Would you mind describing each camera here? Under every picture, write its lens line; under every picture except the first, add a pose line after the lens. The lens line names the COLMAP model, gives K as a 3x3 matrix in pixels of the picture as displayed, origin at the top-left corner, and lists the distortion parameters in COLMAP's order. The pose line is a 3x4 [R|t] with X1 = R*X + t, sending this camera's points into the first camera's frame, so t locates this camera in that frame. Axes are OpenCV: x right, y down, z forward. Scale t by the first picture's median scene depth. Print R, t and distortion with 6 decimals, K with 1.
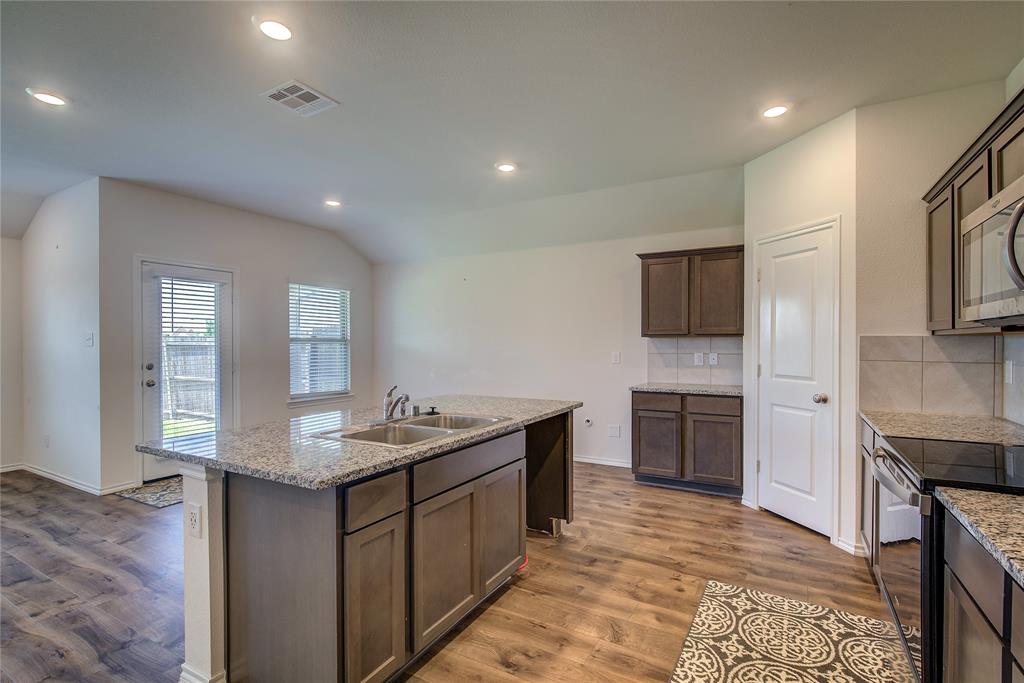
lens RADIAL K [[469.4, 0, 515.9], [0, 469.4, 346.3], [0, 0, 1]] dist [0.001594, 0.001587]
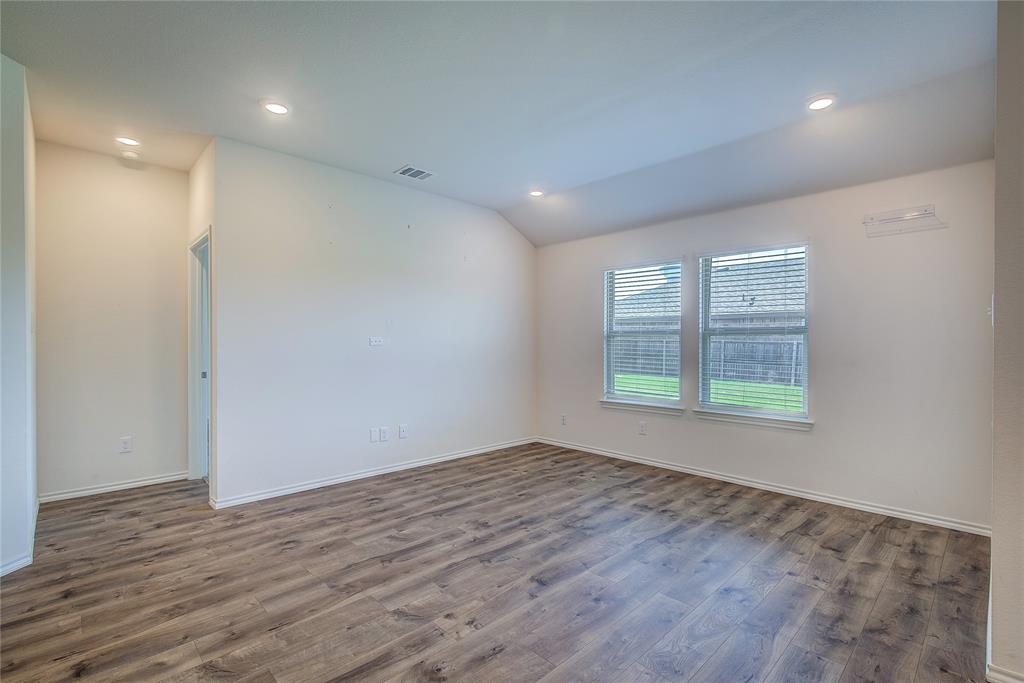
lens RADIAL K [[469.4, 0, 514.1], [0, 469.4, 346.3], [0, 0, 1]] dist [0.001594, 0.001587]
pose [[-0.277799, 0.008057, -0.960605, -0.379520], [-0.006677, 0.999924, 0.010317, 0.016159], [0.960616, 0.009280, -0.277724, 0.745639]]
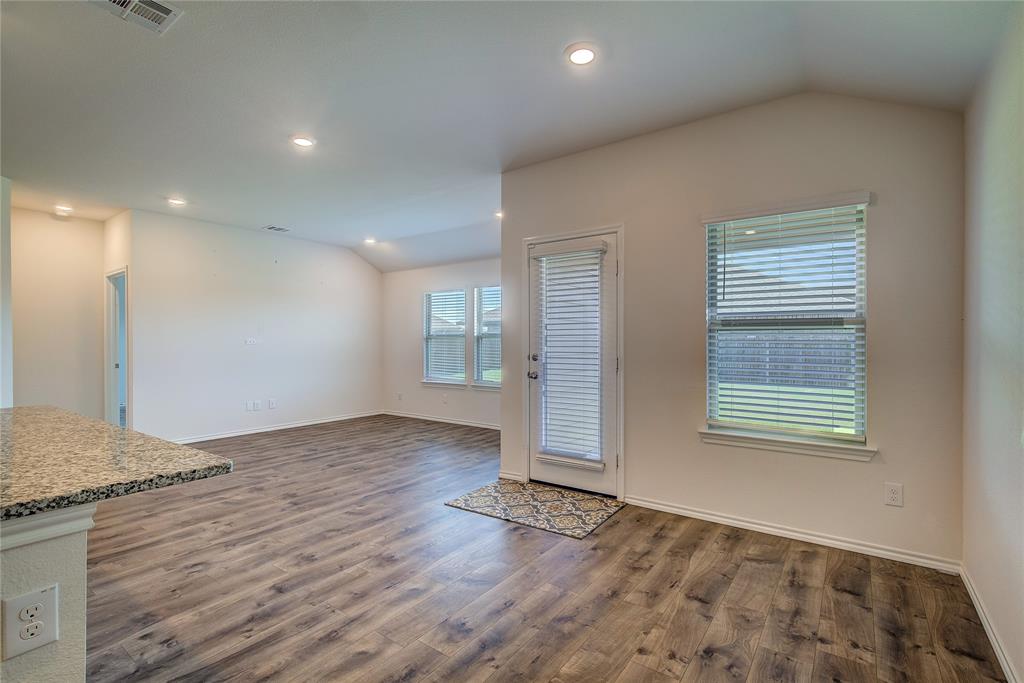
lens RADIAL K [[469.4, 0, 514.2], [0, 469.4, 348.1], [0, 0, 1]] dist [0.001594, 0.001587]
pose [[-0.106304, 0.012070, -0.994260, 0.165361], [-0.004528, 0.999910, 0.012622, 0.014894], [0.994323, 0.005844, -0.106239, 1.206922]]
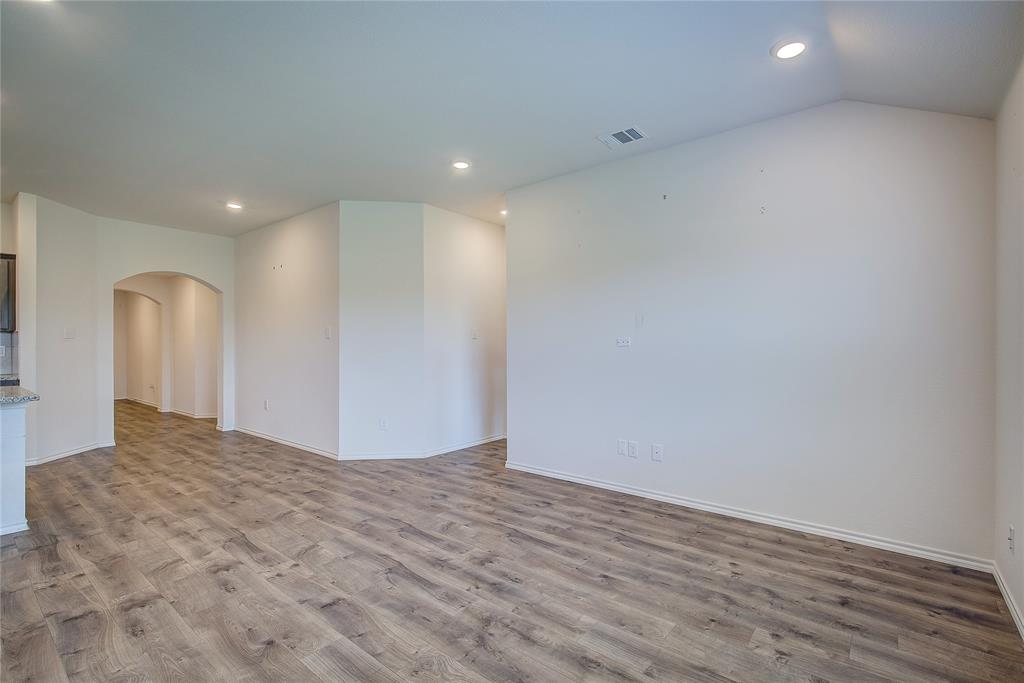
lens RADIAL K [[469.4, 0, 524.7], [0, 469.4, 346.0], [0, 0, 1]] dist [0.001594, 0.001587]
pose [[-0.986369, 0.004656, 0.164485, -1.318489], [0.005894, 0.999958, 0.007042, 0.019288], [-0.164445, 0.007915, -0.986355, 1.131693]]
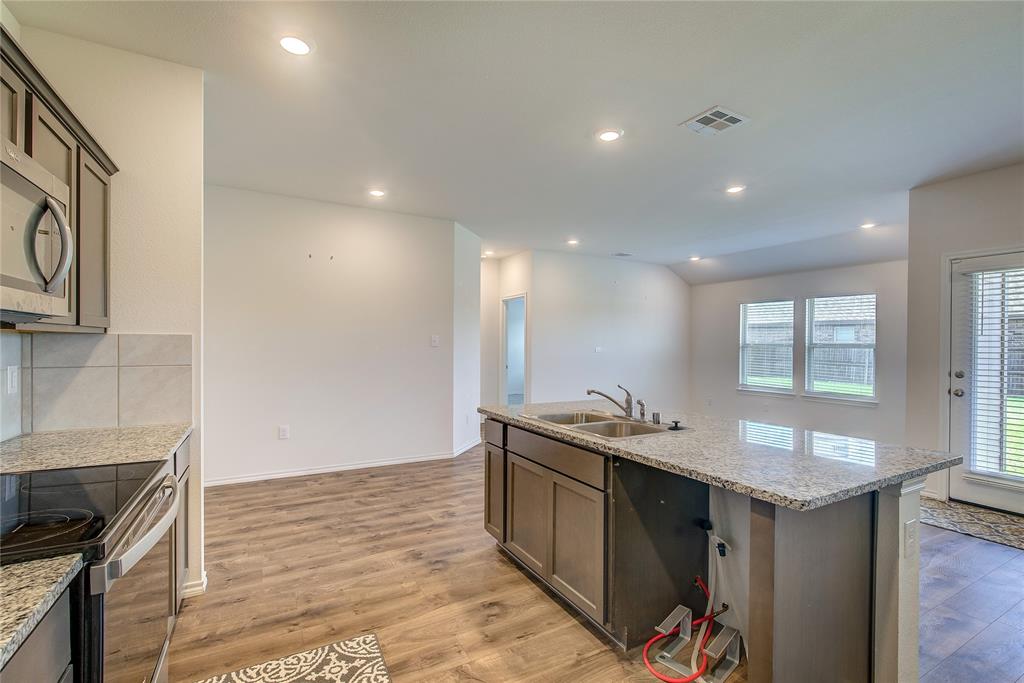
lens RADIAL K [[469.4, 0, 513.3], [0, 469.4, 344.2], [0, 0, 1]] dist [0.001594, 0.001587]
pose [[-0.520289, -0.002499, -0.853987, 0.508832], [-0.012901, 0.999905, 0.004934, -0.009688], [0.853893, 0.013584, -0.520272, 0.840169]]
